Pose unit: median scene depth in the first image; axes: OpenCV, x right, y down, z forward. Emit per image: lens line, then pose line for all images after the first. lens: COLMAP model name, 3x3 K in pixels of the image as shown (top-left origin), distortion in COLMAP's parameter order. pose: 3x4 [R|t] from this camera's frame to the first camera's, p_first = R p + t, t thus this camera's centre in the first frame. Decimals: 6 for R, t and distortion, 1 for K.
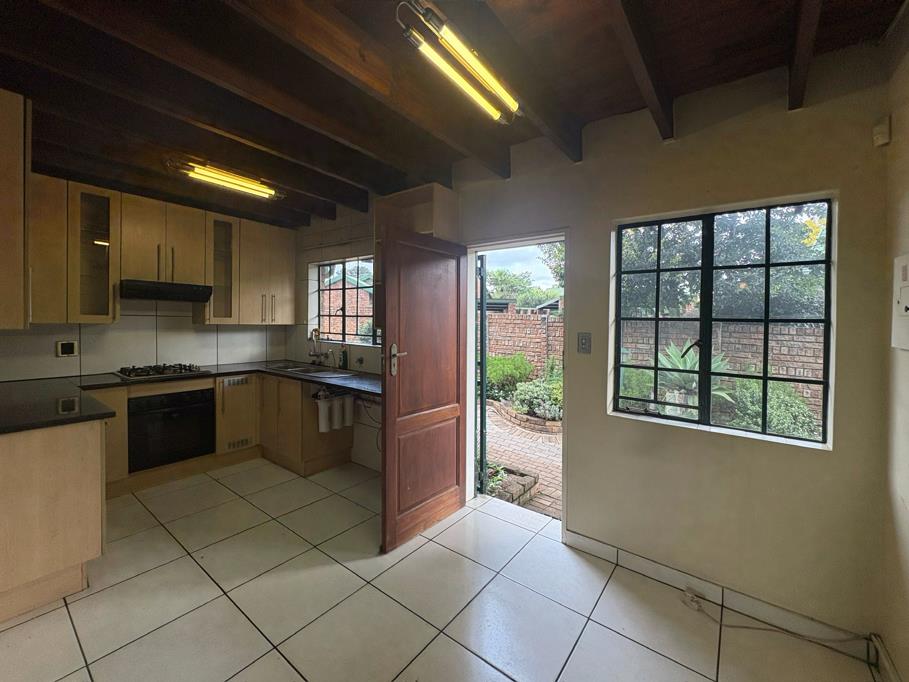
lens RADIAL K [[373.4, 0, 459.1], [0, 373.4, 341.1], [0, 0, 1]] dist [-0.000578, 0.000562]
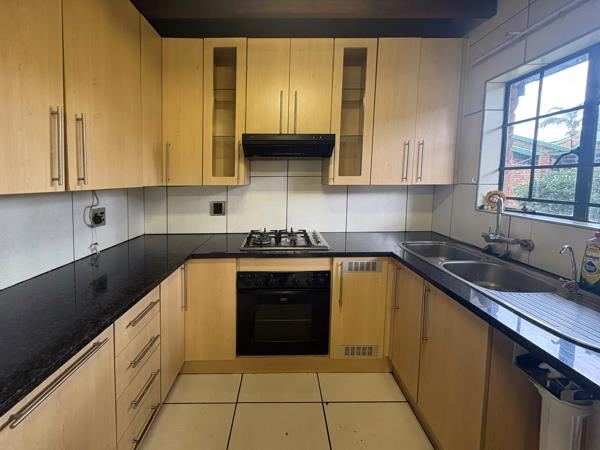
lens RADIAL K [[246.5, 0, 256.0], [0, 246.5, 200.9], [0, 0, 1]] dist [-0.000578, 0.000562]
pose [[0.518515, 0.050201, -0.853594, -0.315426], [-0.028028, 0.998737, 0.041711, -0.029303], [0.854609, 0.002297, 0.519267, 0.607518]]
